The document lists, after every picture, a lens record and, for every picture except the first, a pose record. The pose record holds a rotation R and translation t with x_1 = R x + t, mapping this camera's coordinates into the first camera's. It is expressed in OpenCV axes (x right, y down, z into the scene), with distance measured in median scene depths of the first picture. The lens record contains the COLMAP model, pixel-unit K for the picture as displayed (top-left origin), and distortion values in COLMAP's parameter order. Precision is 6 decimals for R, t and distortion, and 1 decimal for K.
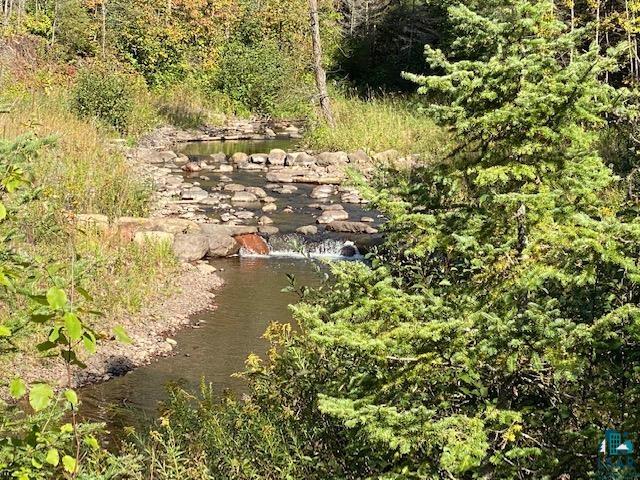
lens RADIAL K [[1824.3, 0, 320.0], [0, 1824.3, 240.0], [0, 0, 1]] dist [-0.032476, 0.969498]
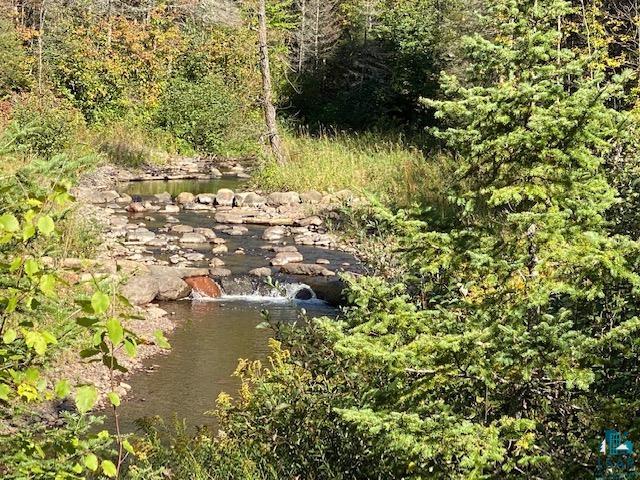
lens RADIAL K [[1944.8, 0, 320.0], [0, 1944.8, 240.0], [0, 0, 1]] dist [-0.017202, 0.273362]
pose [[0.999478, 0.000896, 0.032302, -0.046925], [-0.000077, 0.999679, -0.025342, 0.018009], [-0.032314, 0.025326, 0.999157, -0.111034]]
